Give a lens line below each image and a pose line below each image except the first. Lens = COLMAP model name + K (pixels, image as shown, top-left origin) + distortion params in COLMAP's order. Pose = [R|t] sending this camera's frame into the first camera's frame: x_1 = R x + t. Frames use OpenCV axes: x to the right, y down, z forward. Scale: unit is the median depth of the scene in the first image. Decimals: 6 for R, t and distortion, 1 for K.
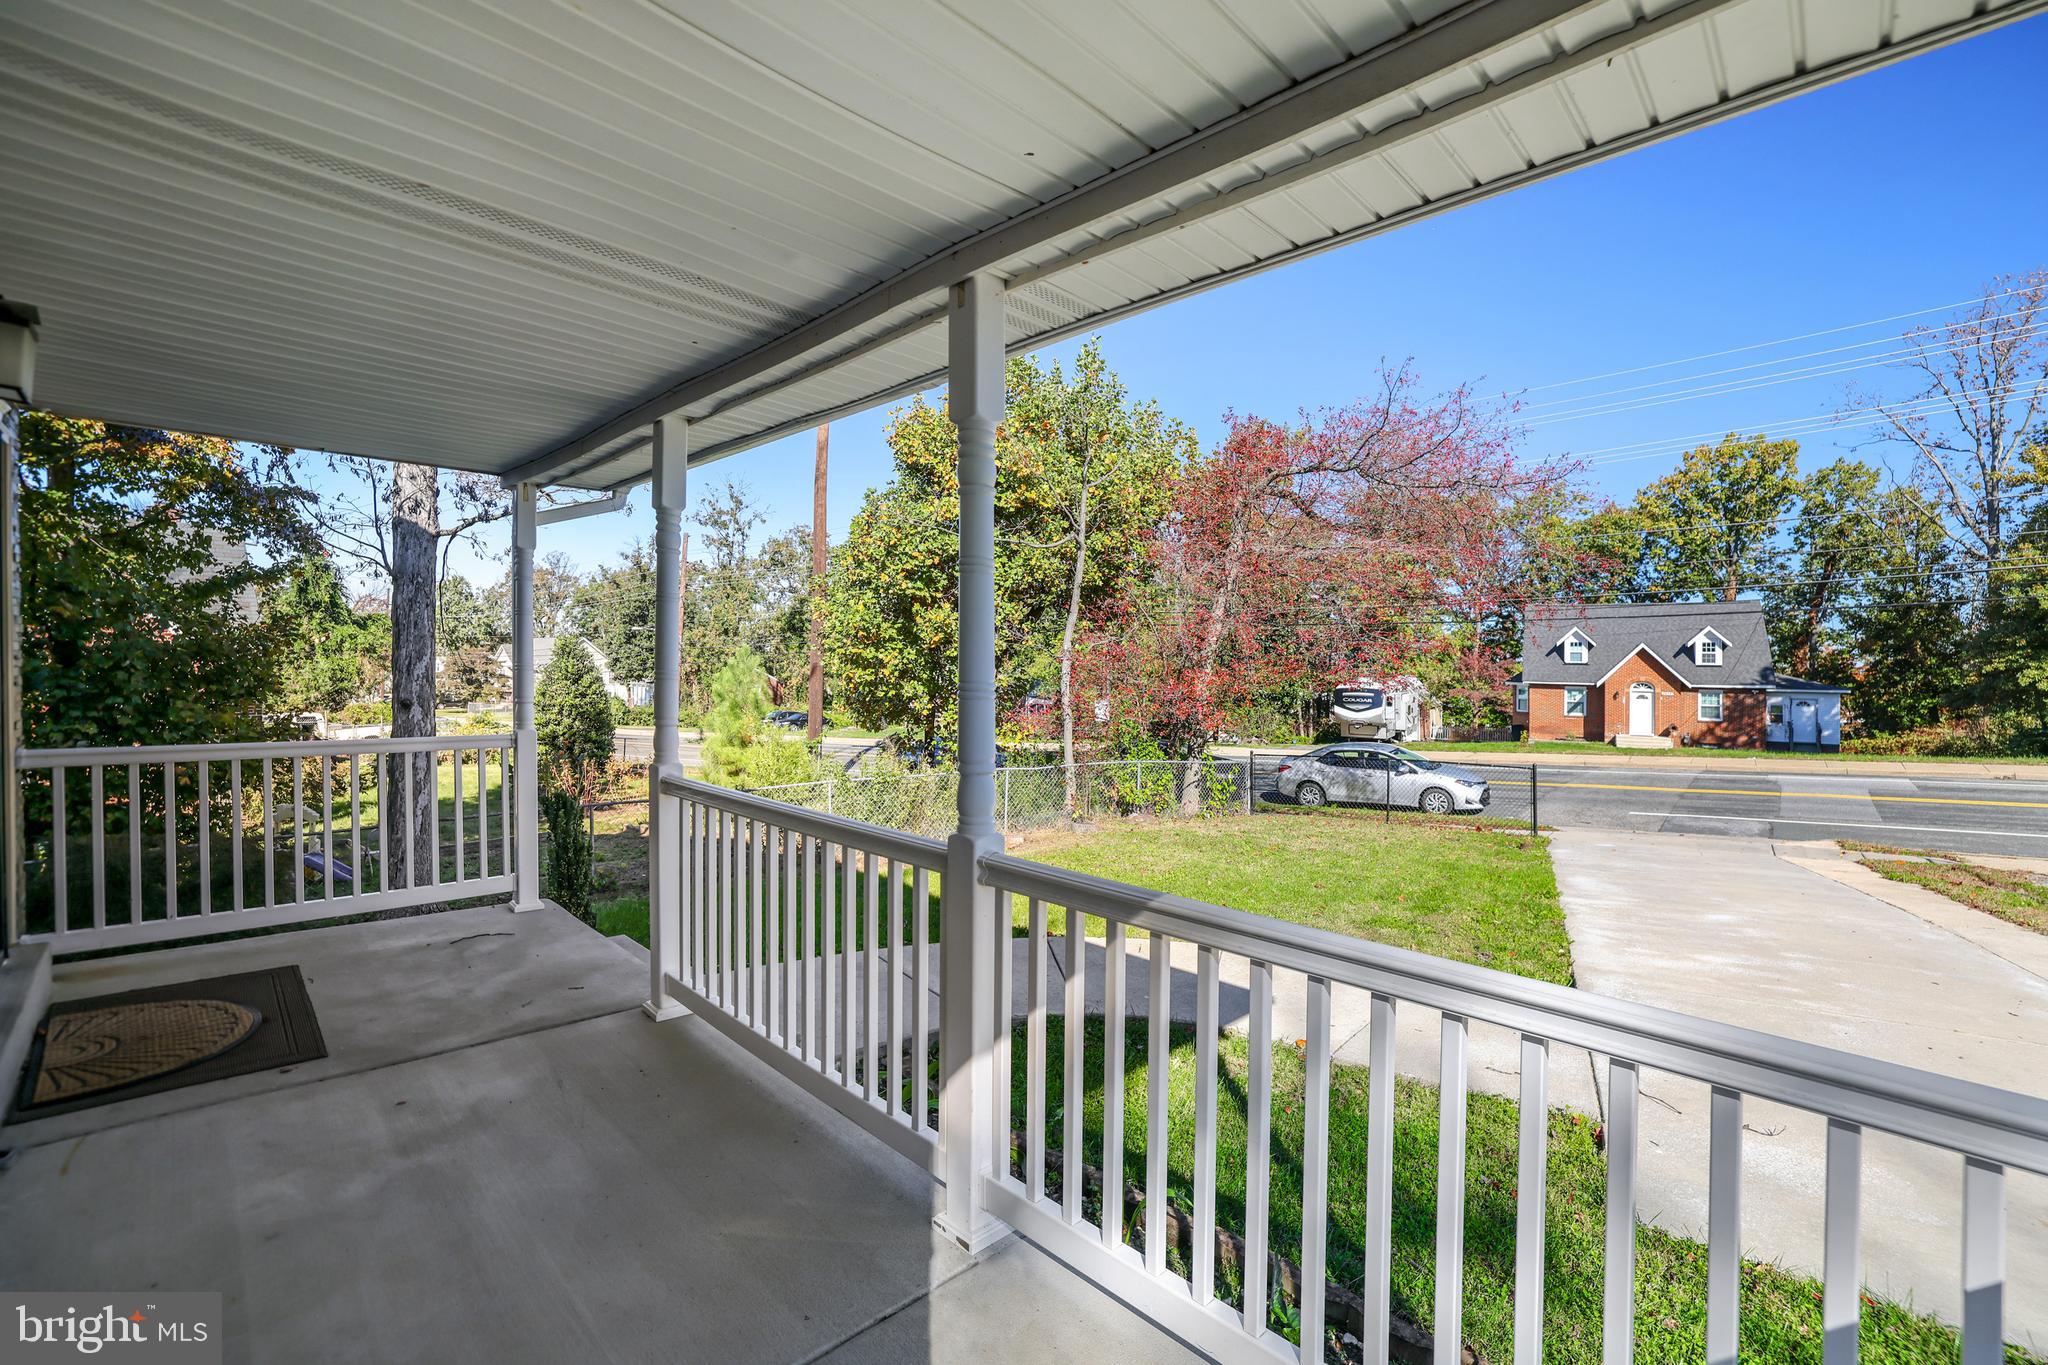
lens RADIAL K [[881.1, 0, 1011.1], [0, 881.1, 669.2], [0, 0, 1]] dist [-0.017733, 0.000217]
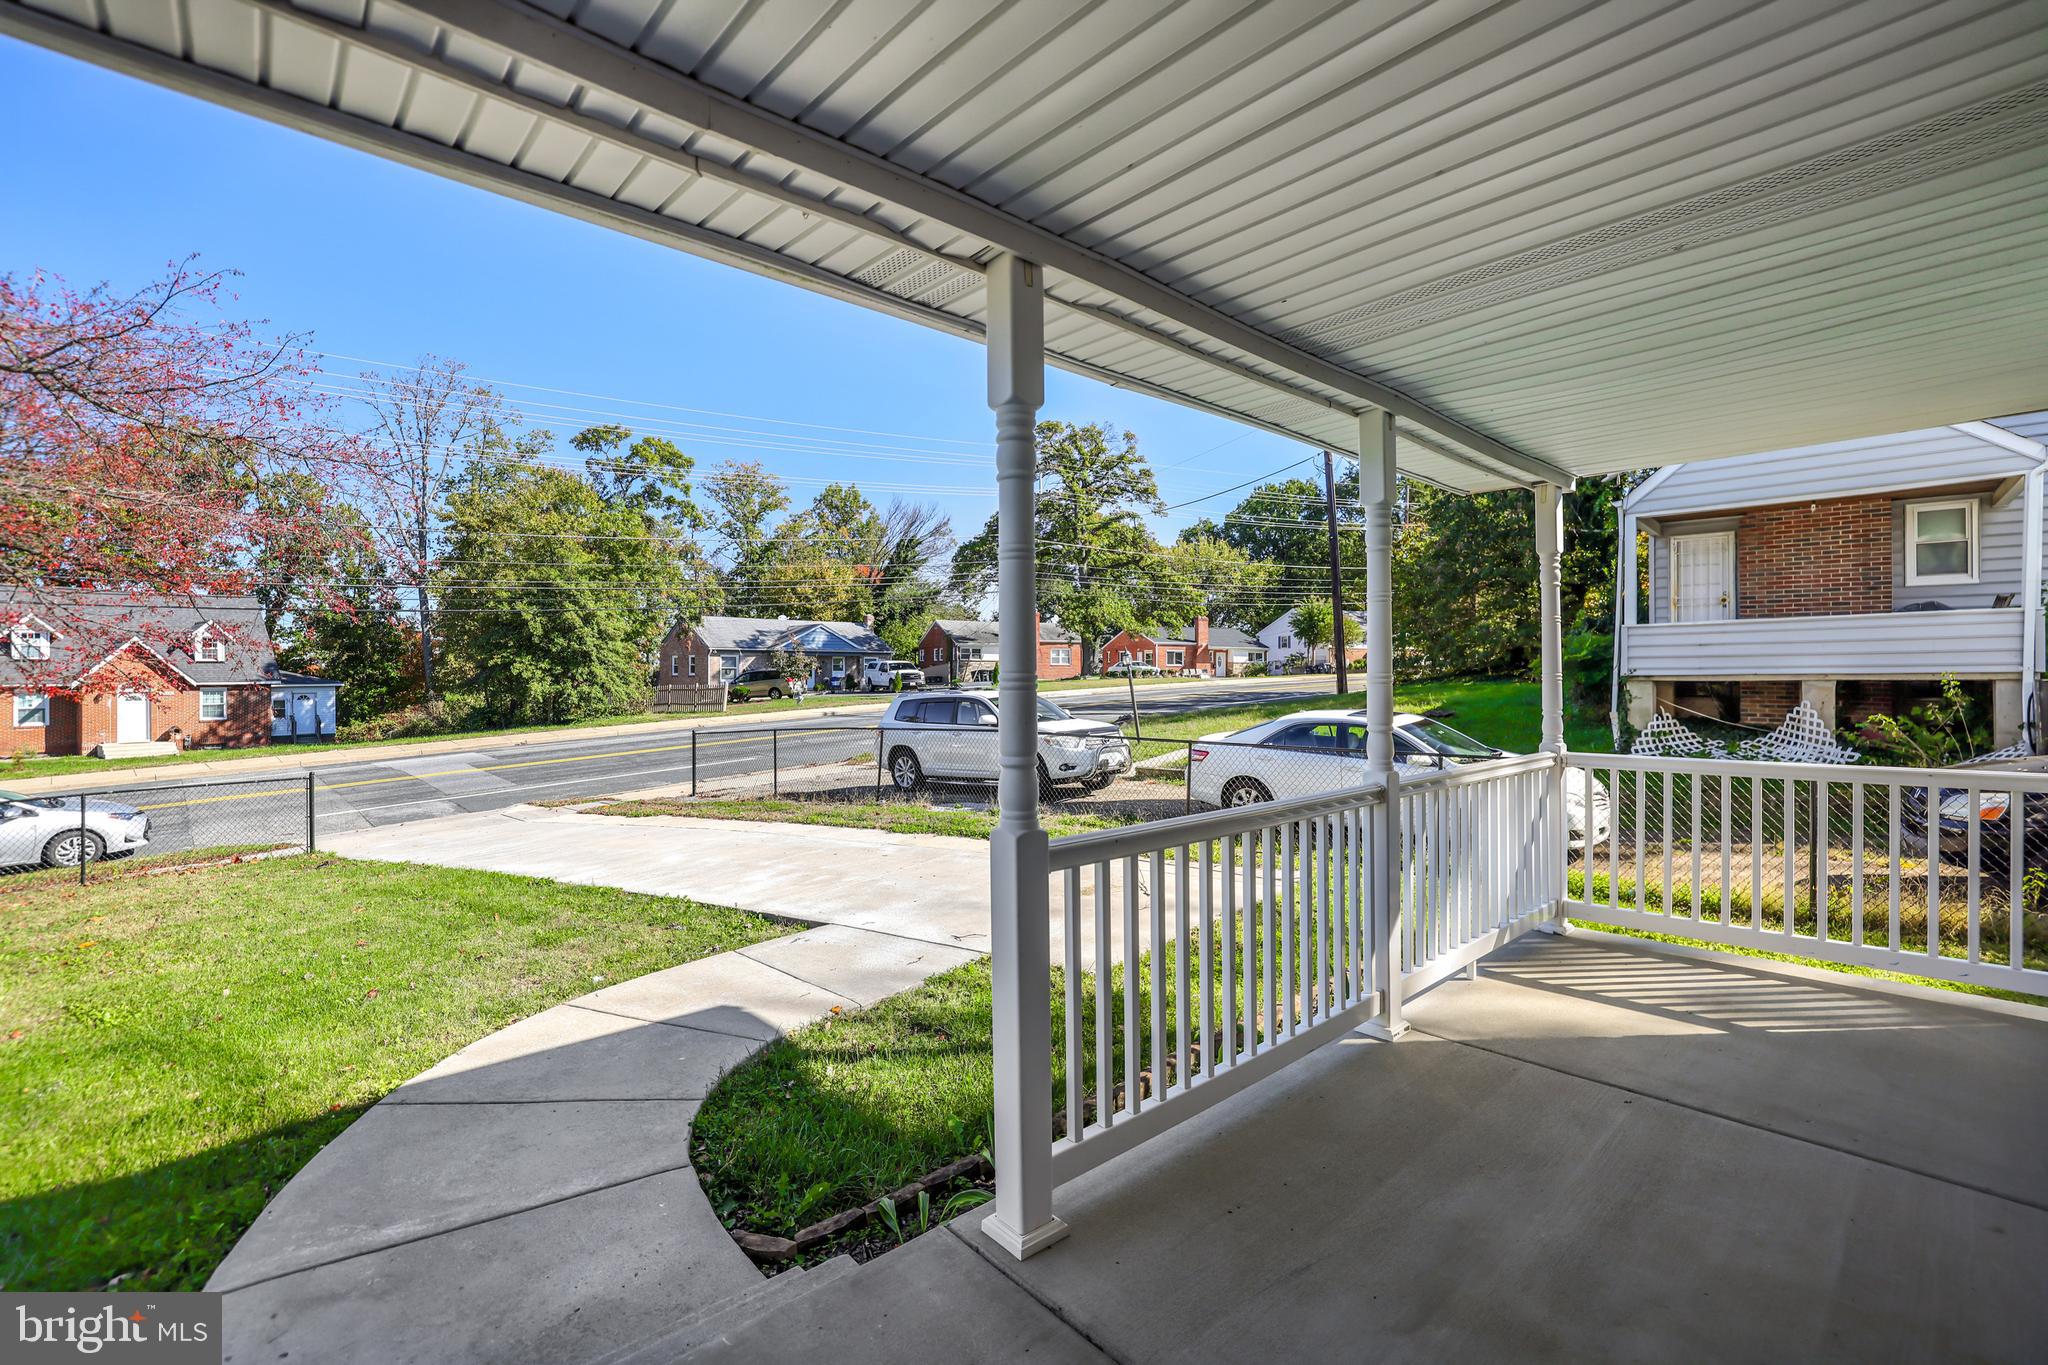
lens RADIAL K [[881.1, 0, 1011.1], [0, 881.1, 669.2], [0, 0, 1]] dist [-0.017733, 0.000217]
pose [[0.052827, -0.011469, 0.998538, -0.088532], [0.006755, 0.999915, 0.011128, -0.000675], [-0.998581, 0.006157, 0.052900, 0.085685]]
